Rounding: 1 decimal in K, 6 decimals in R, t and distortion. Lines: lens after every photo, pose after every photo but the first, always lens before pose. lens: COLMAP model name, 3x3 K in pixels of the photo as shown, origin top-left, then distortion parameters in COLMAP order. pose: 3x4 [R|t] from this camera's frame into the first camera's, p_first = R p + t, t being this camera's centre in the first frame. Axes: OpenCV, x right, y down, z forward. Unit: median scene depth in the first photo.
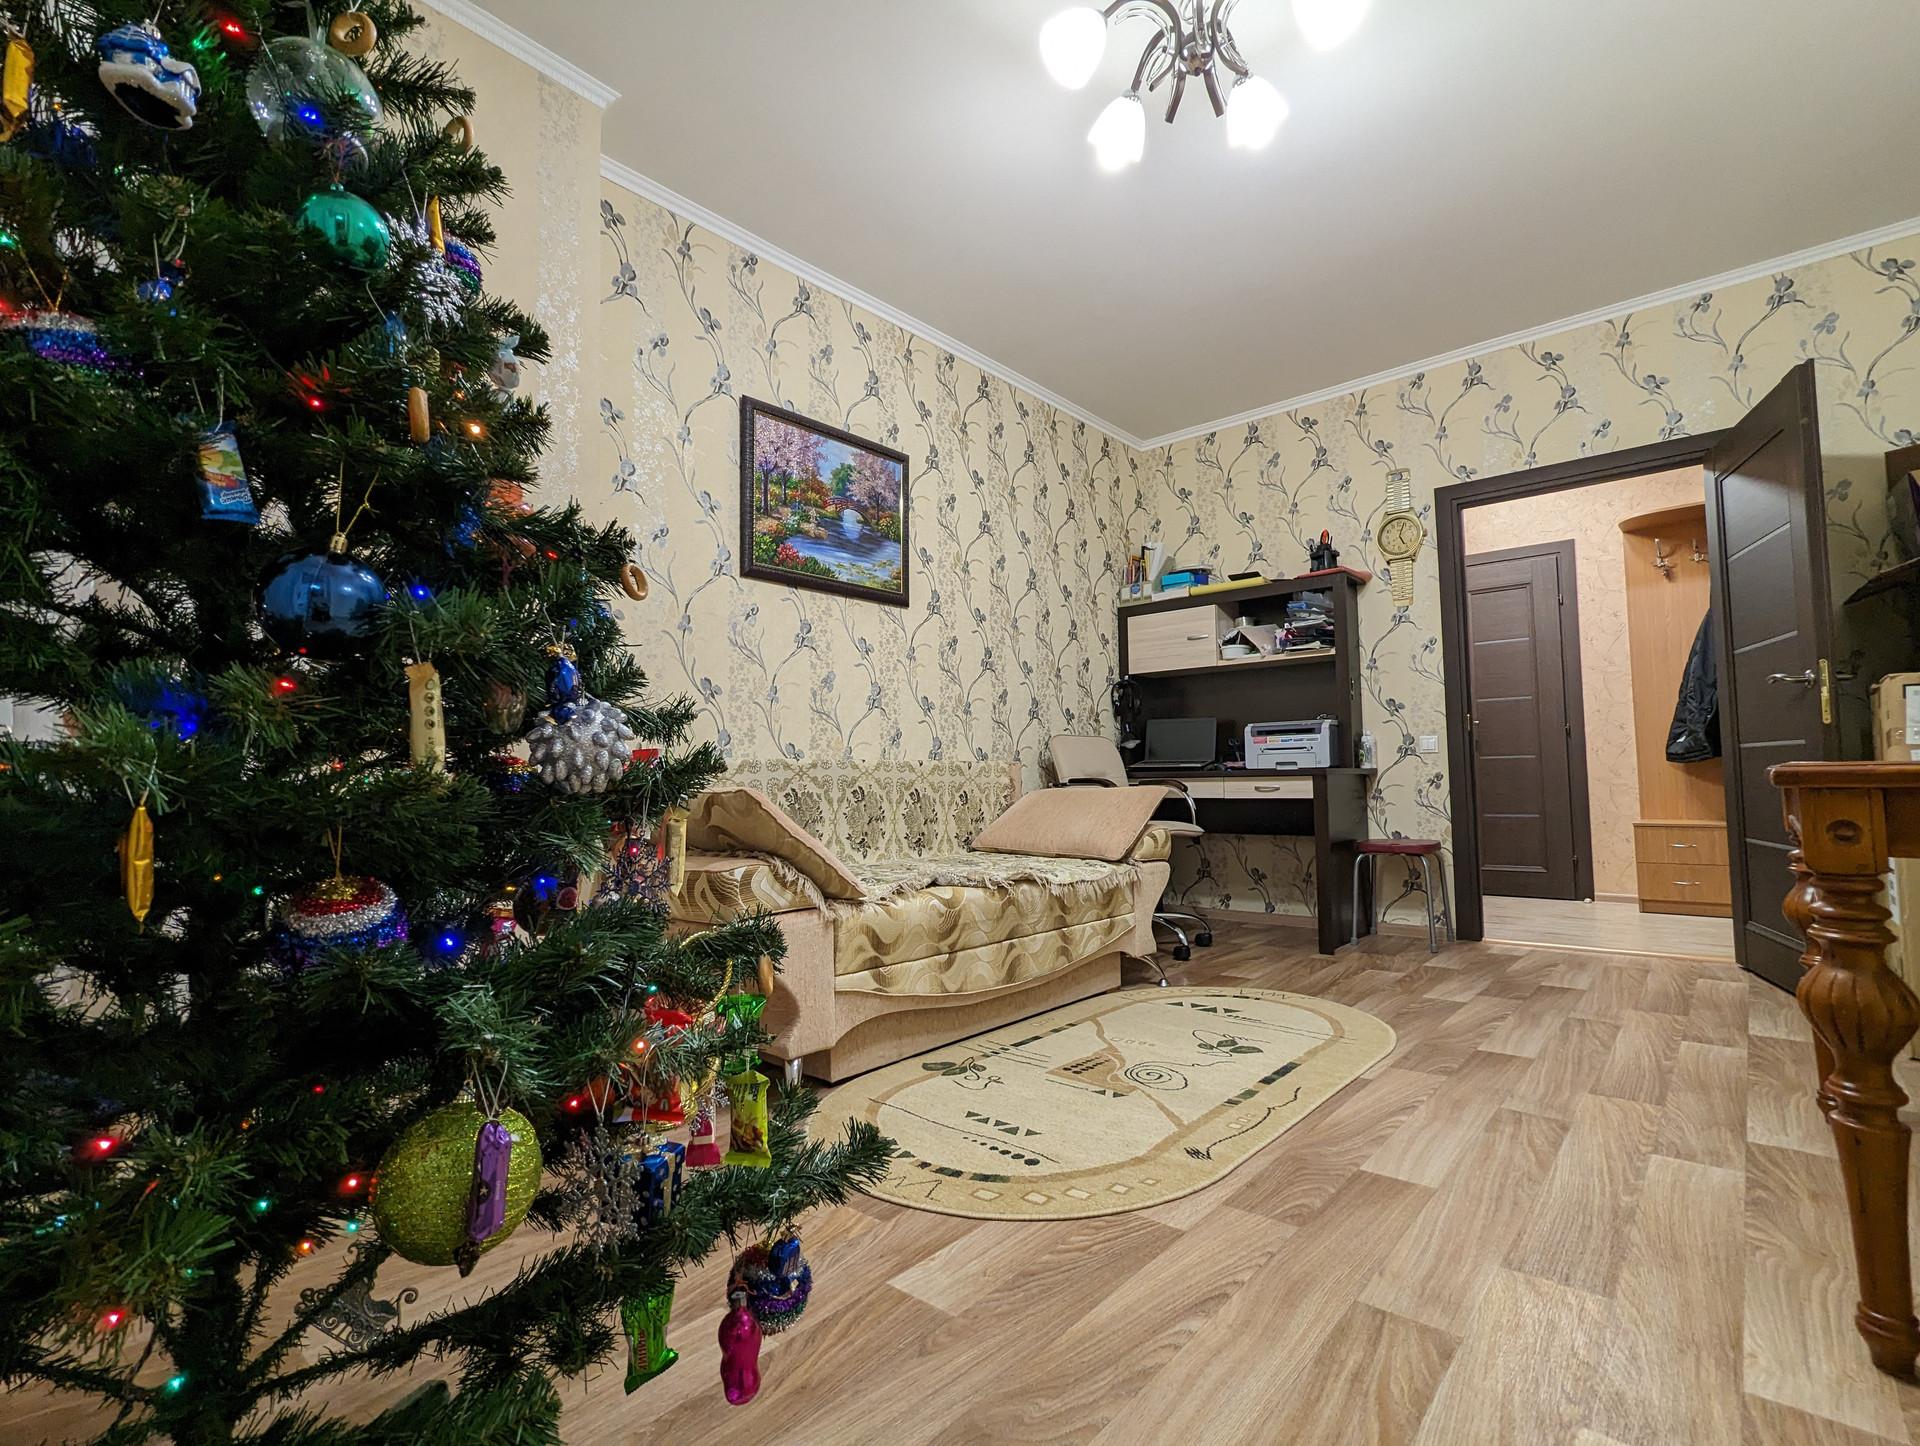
lens RADIAL K [[910.3, 0, 955.5], [0, 910.3, 725.0], [0, 0, 1]] dist [0.001038, -0.000517]
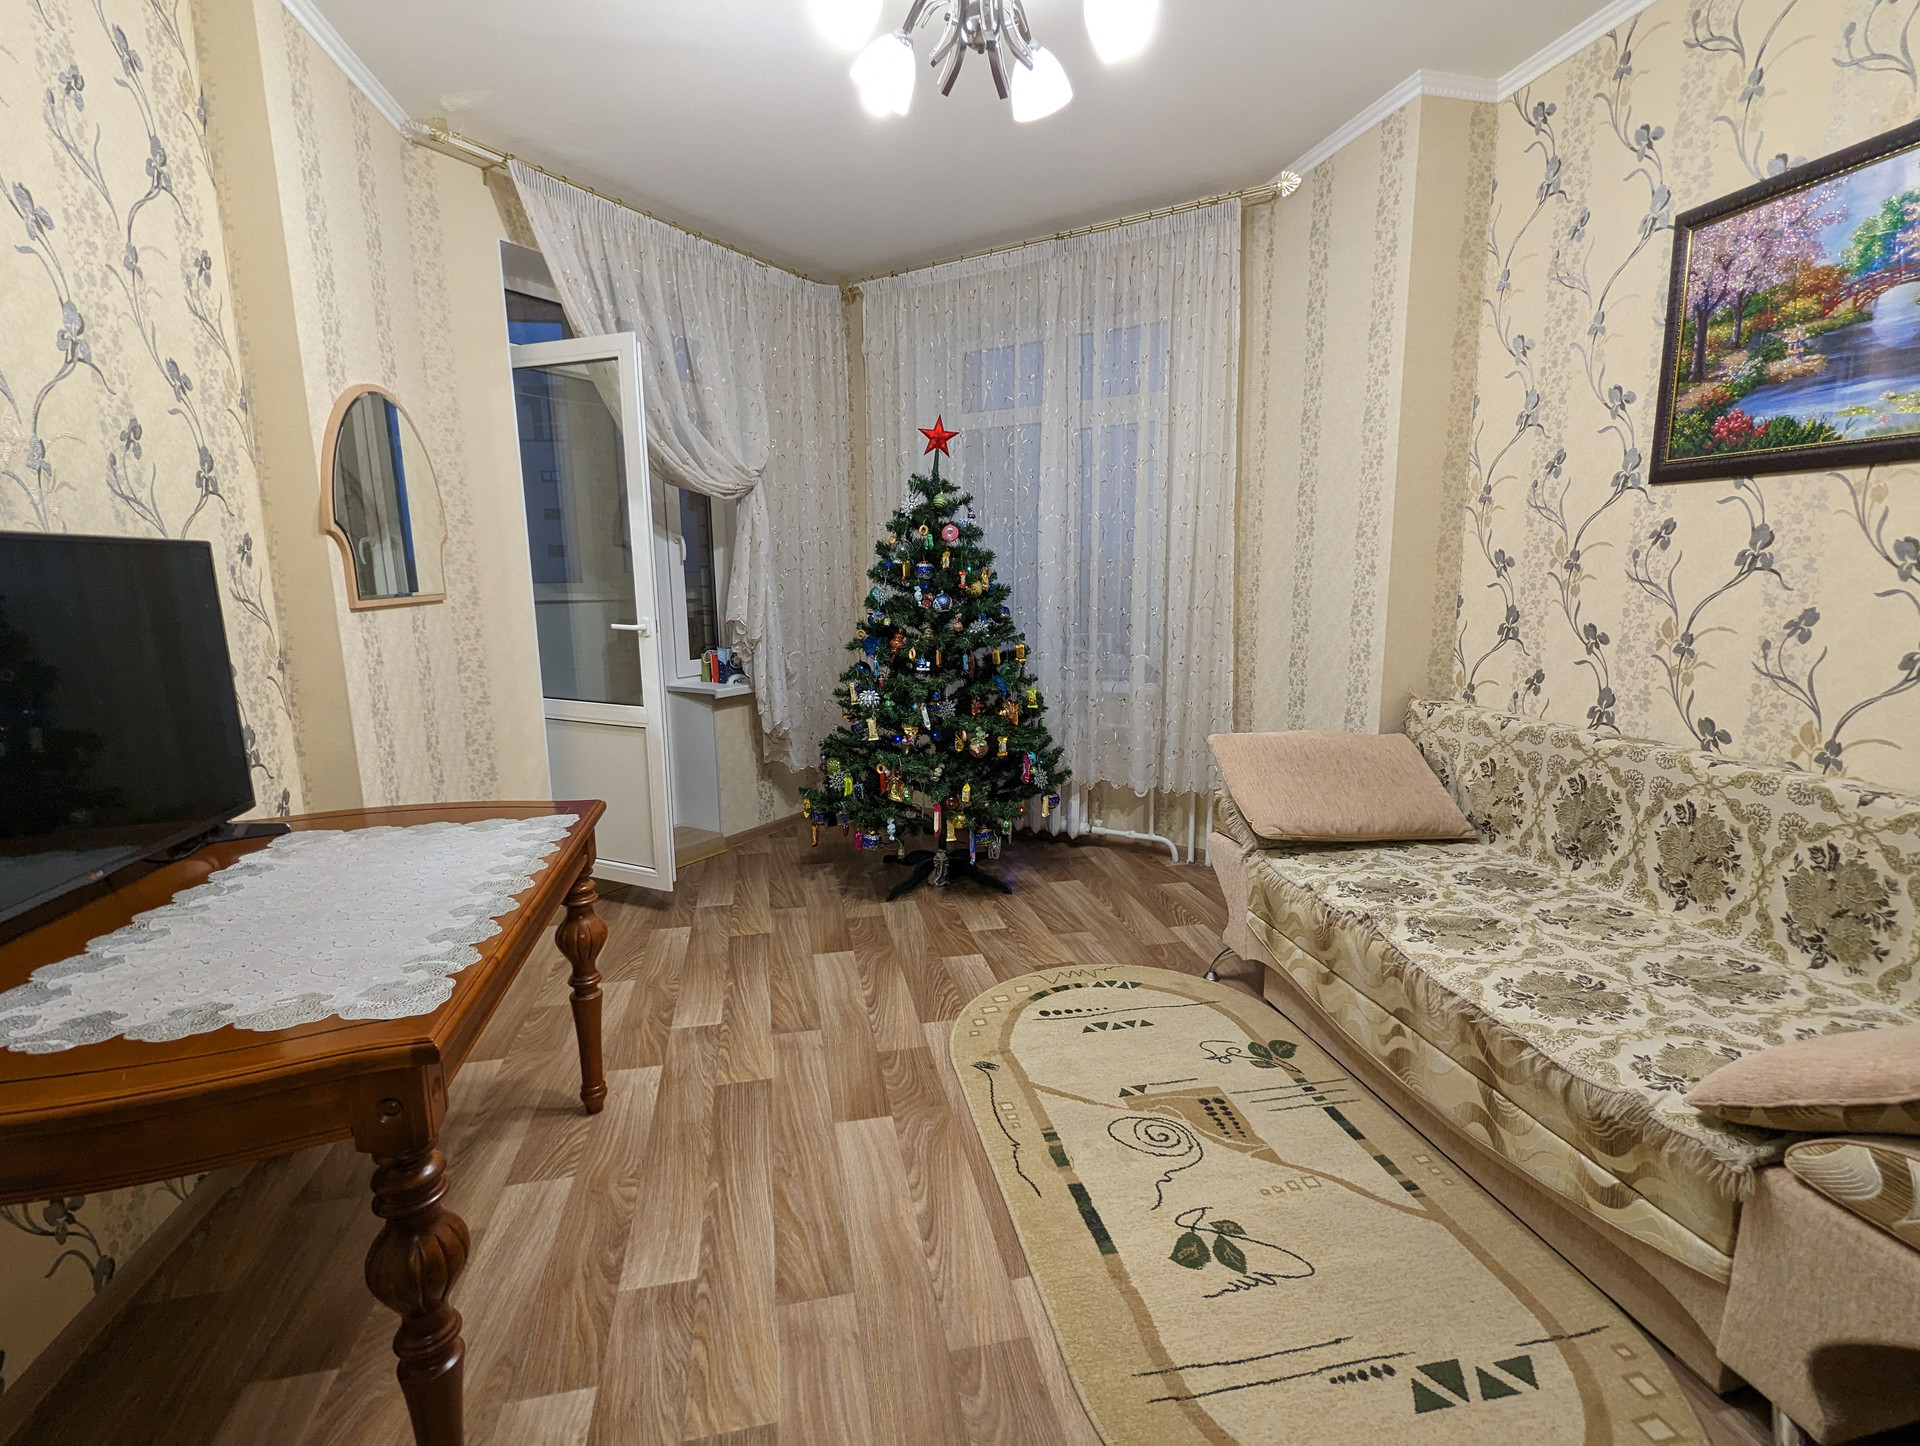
lens RADIAL K [[901.8, 0, 963.4], [0, 901.8, 722.1], [0, 0, 1]] dist [-0.001984, -0.000697]
pose [[-0.593886, 0.156590, -0.789164, 0.722794], [0.069053, 0.987178, 0.143915, -0.119524], [0.801581, 0.030975, -0.597084, 1.019388]]
